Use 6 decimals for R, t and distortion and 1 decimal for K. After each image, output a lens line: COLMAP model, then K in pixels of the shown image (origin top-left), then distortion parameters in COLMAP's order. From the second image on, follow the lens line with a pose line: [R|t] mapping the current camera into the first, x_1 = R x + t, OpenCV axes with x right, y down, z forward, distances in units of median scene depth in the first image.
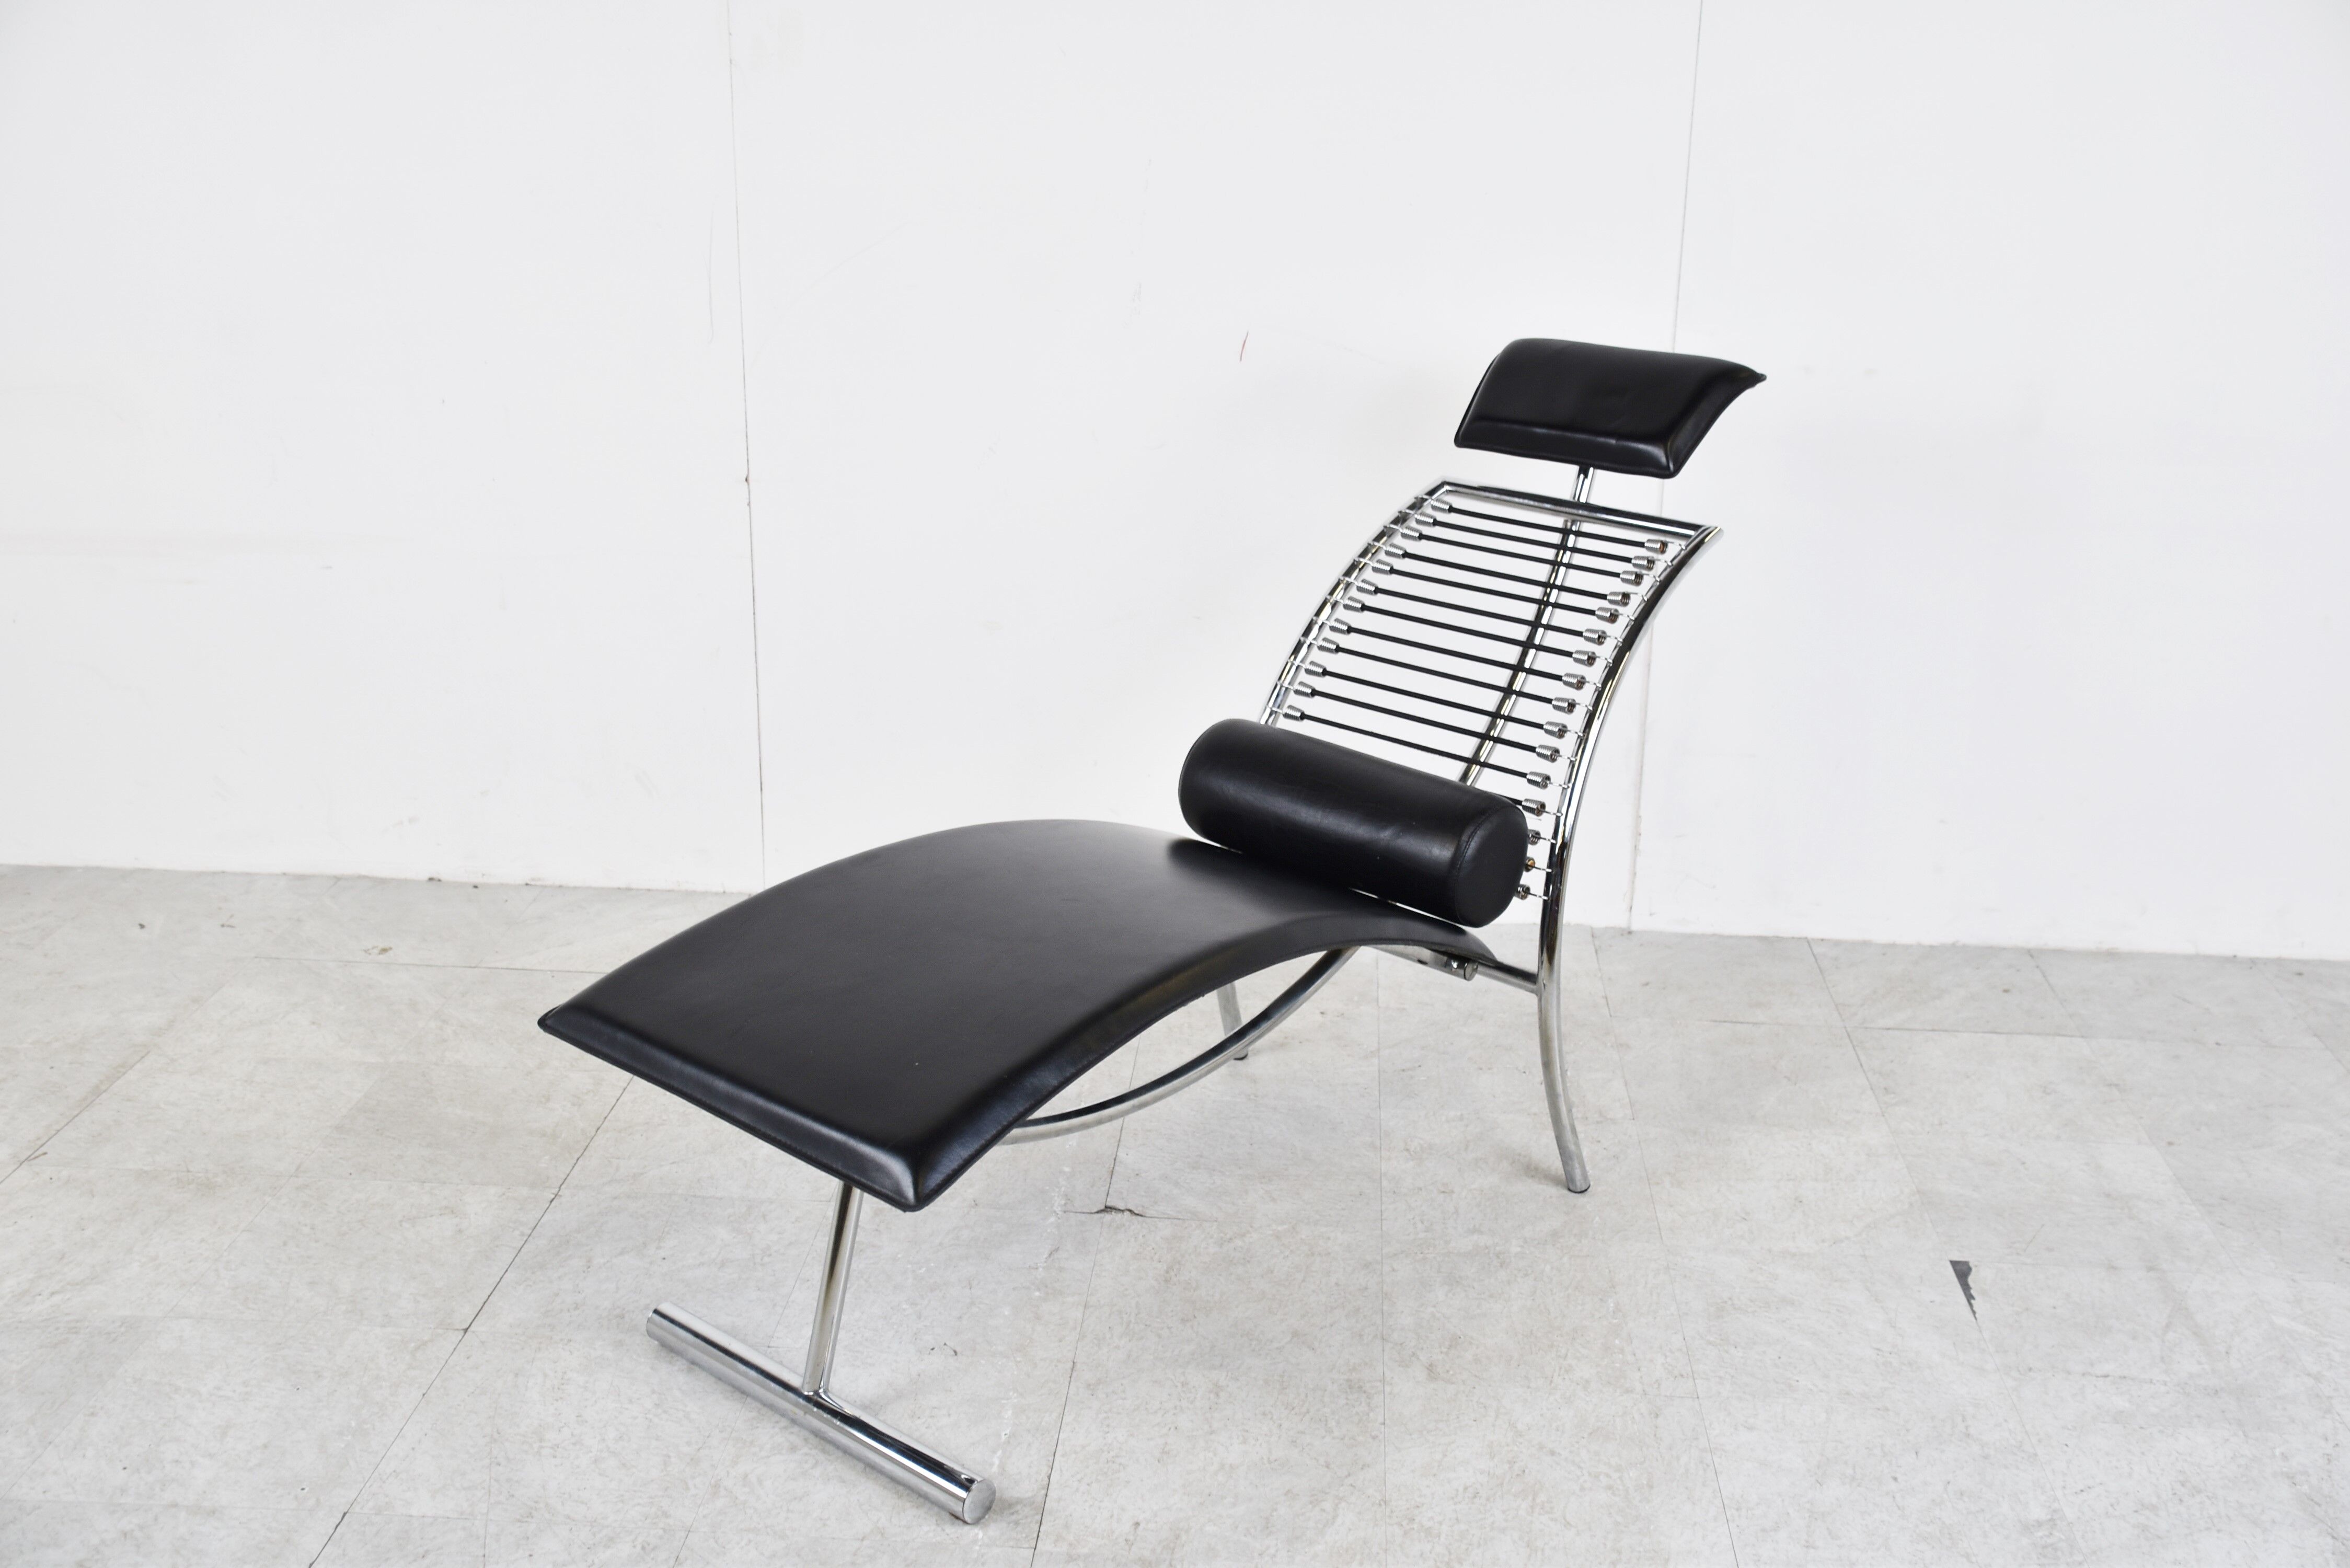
lens RADIAL K [[2501.6, 0, 1175.0], [0, 2501.6, 784.0], [0, 0, 1]] dist [-0.024869, 0.240949]
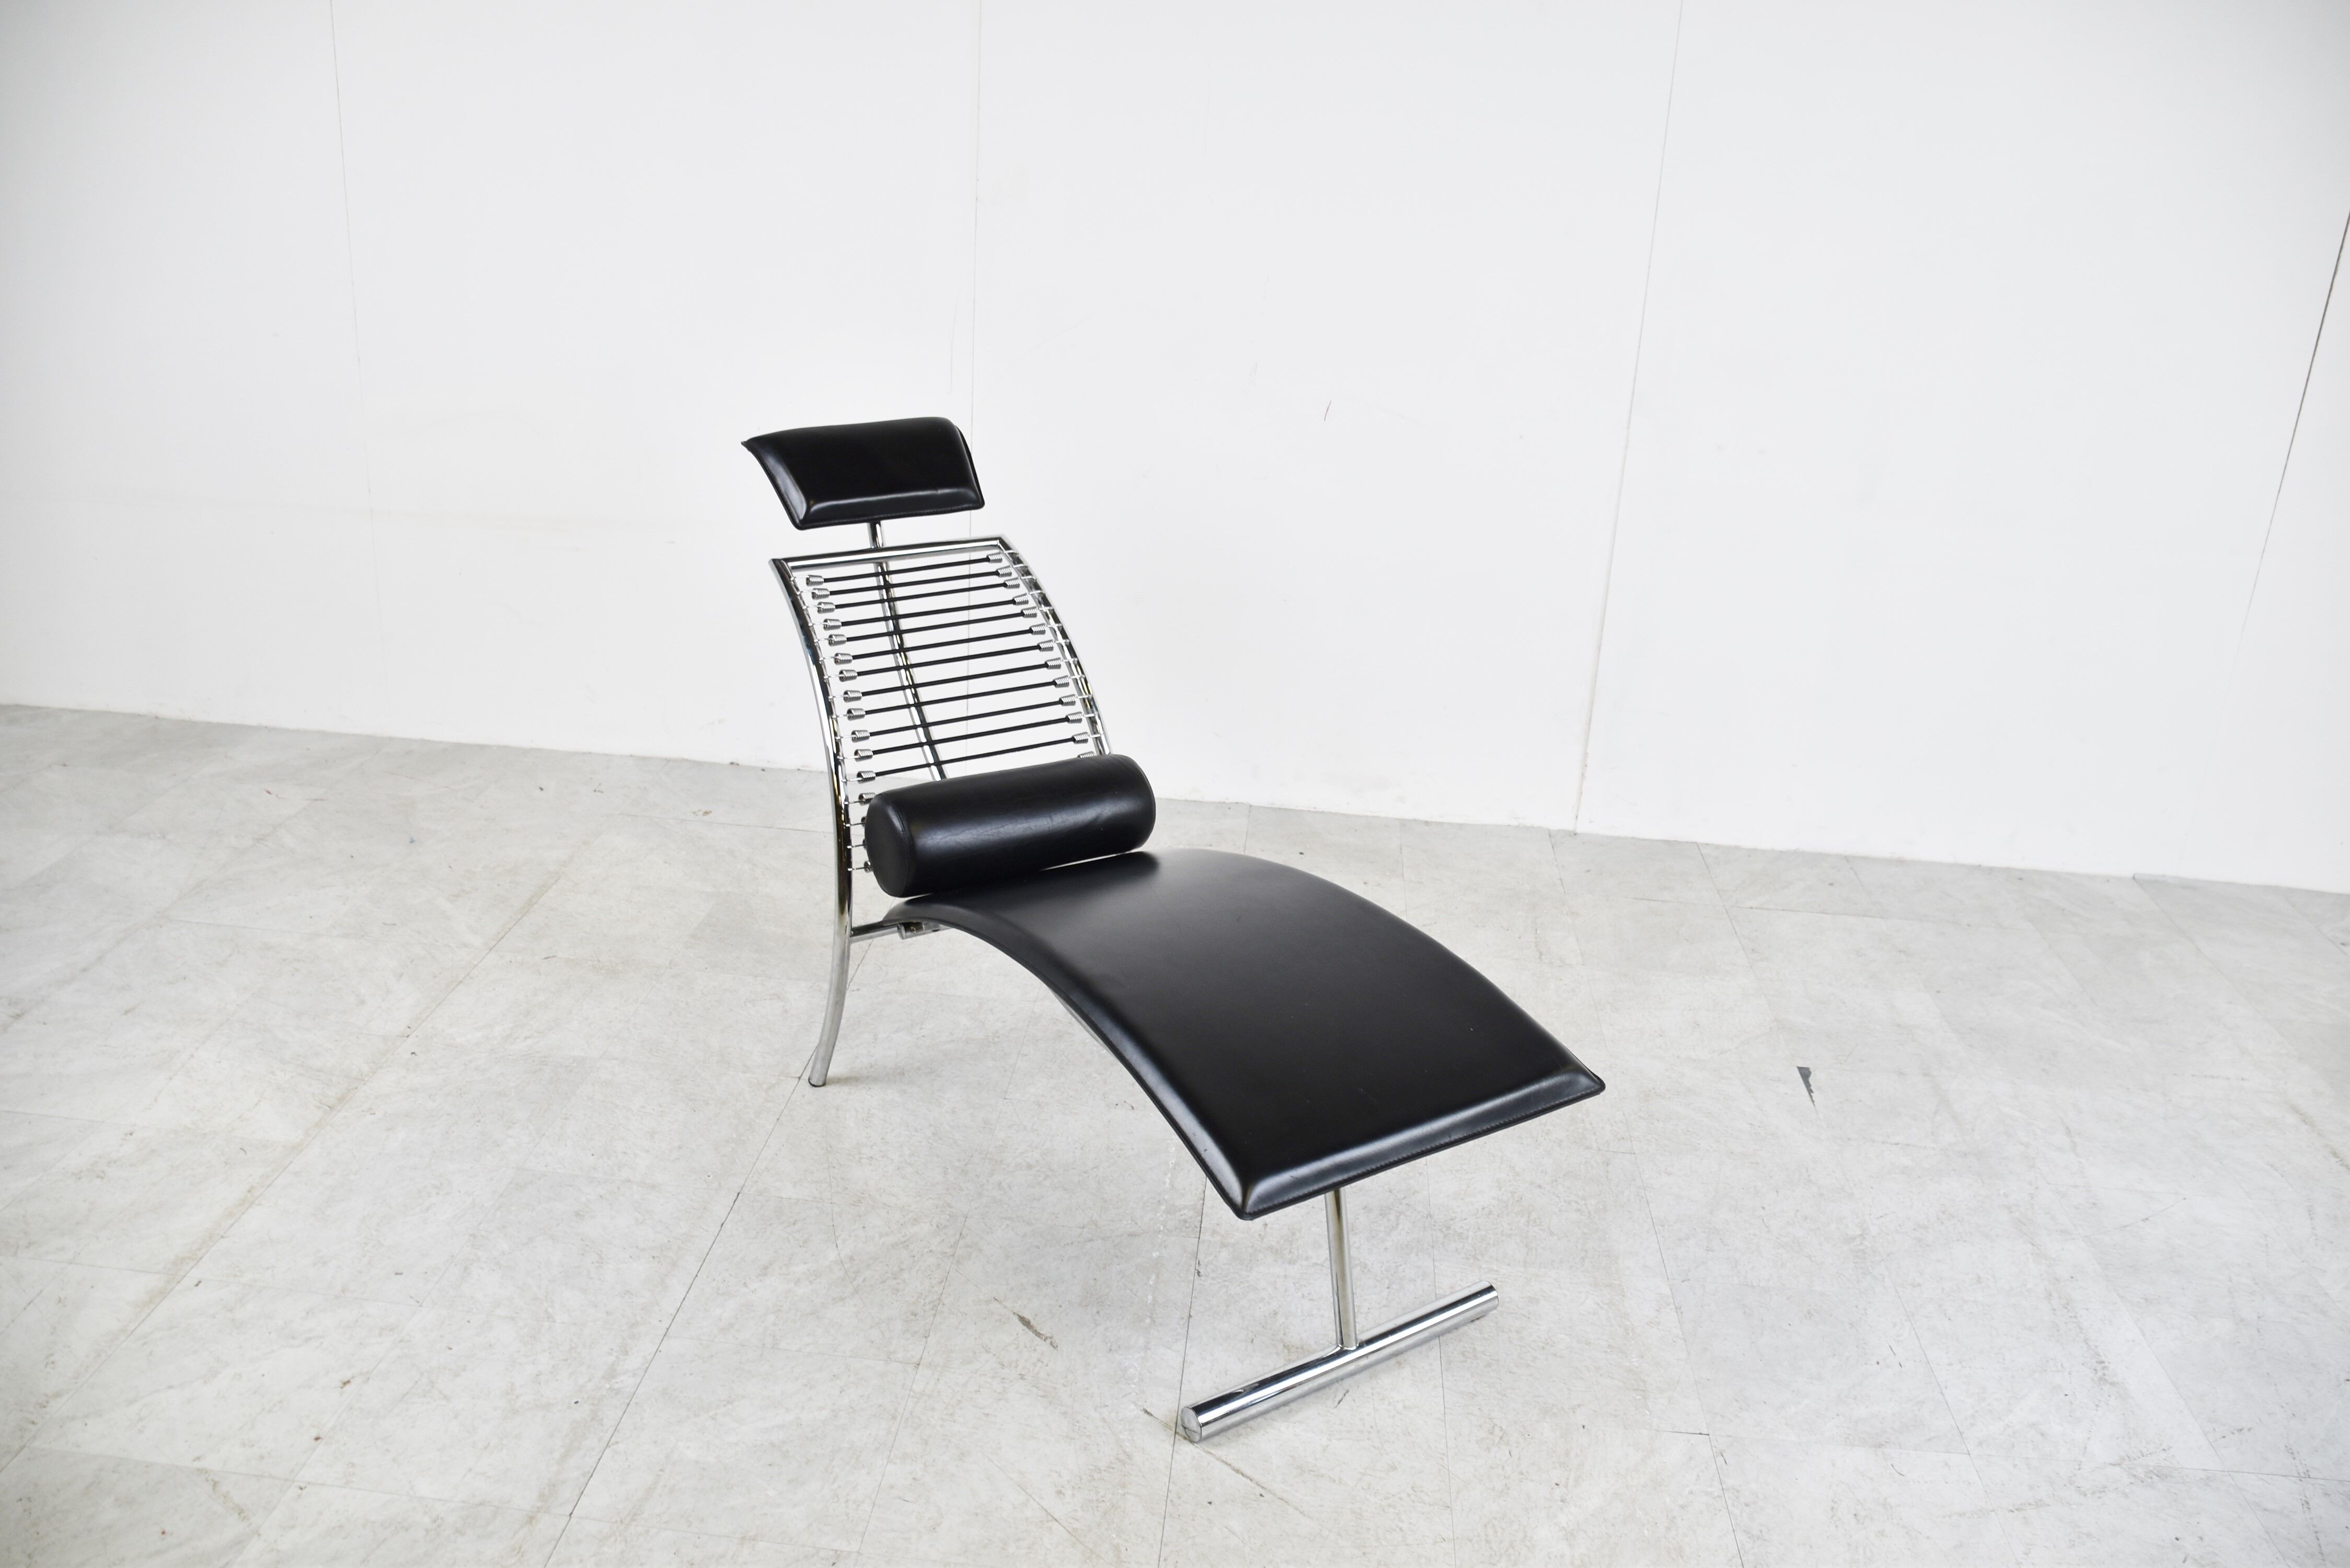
lens RADIAL K [[1863.3, 0, 1177.2], [0, 1863.3, 794.8], [0, 0, 1]] dist [-0.141369, 0.093314]
pose [[0.999226, 0.038791, 0.006534, -0.071149], [-0.039080, 0.997871, 0.052215, -0.012361], [-0.004495, -0.052430, 0.998615, -0.071214]]
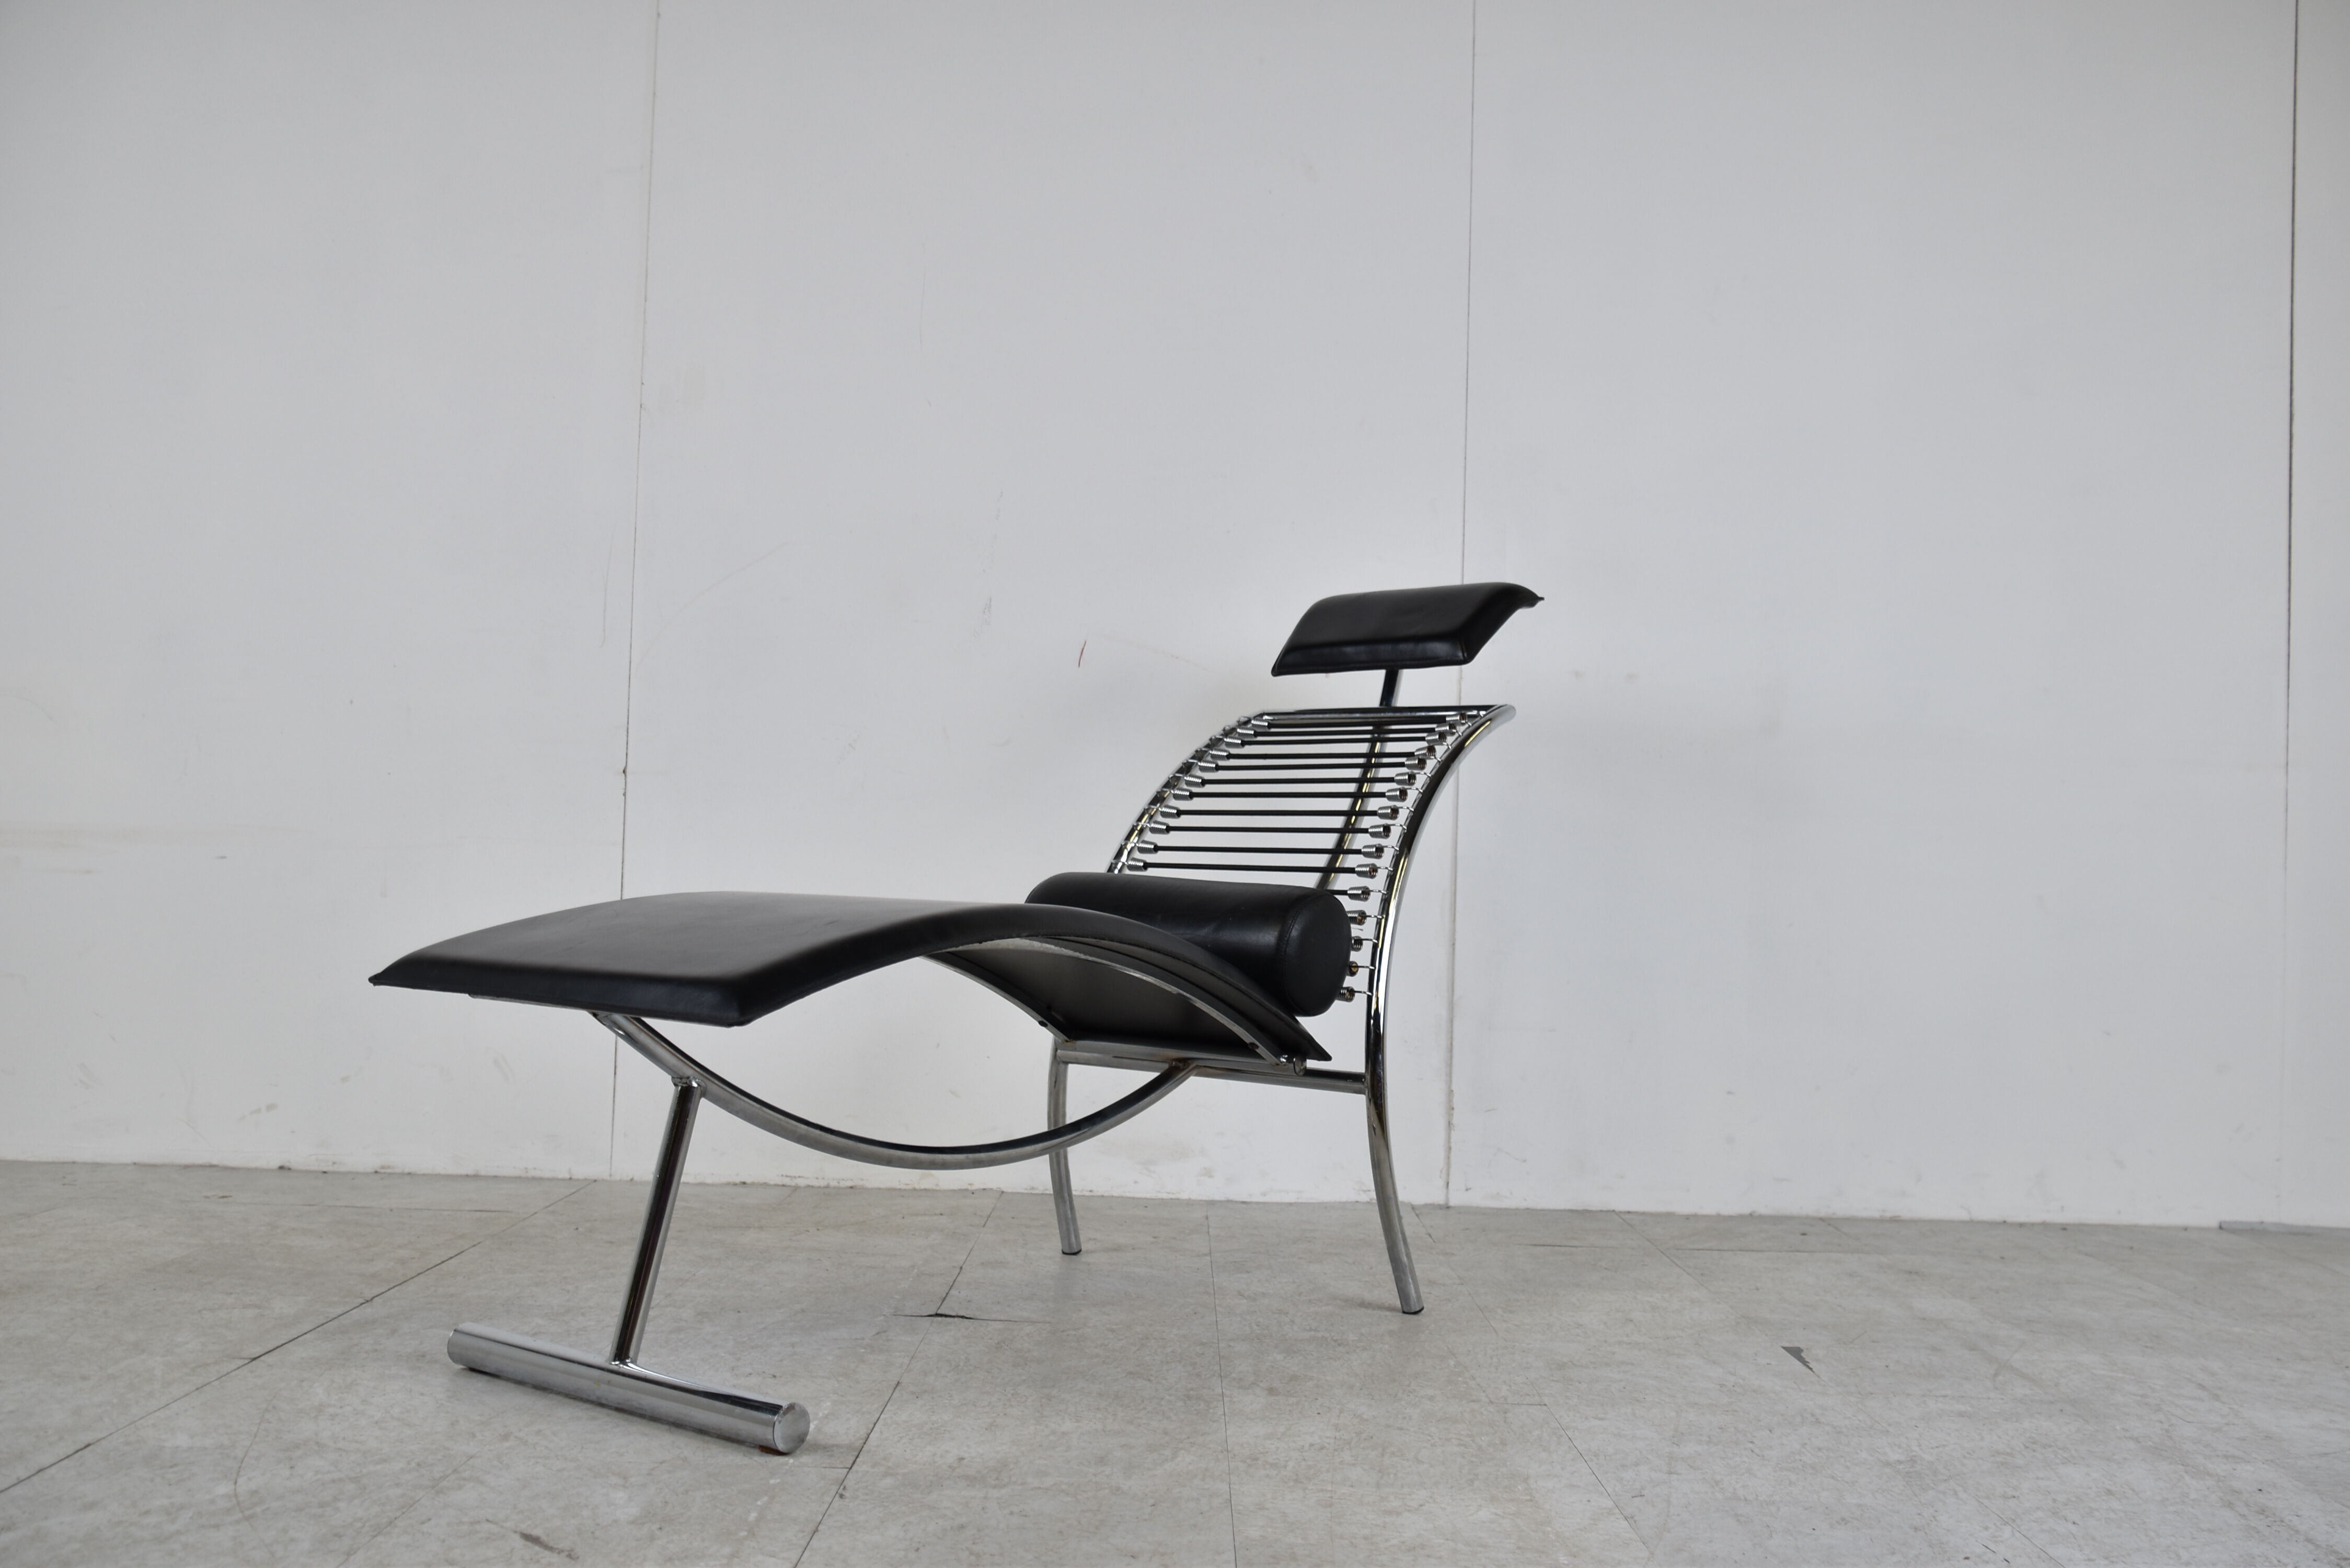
lens RADIAL K [[2200.3, 0, 1181.1], [0, 2200.3, 788.5], [0, 0, 1]] dist [-0.083914, 0.162437]
pose [[0.997267, 0.017648, 0.071749, 0.002899], [0.008786, 0.935844, -0.352304, 0.292679], [-0.073364, 0.351972, 0.933131, 0.125359]]
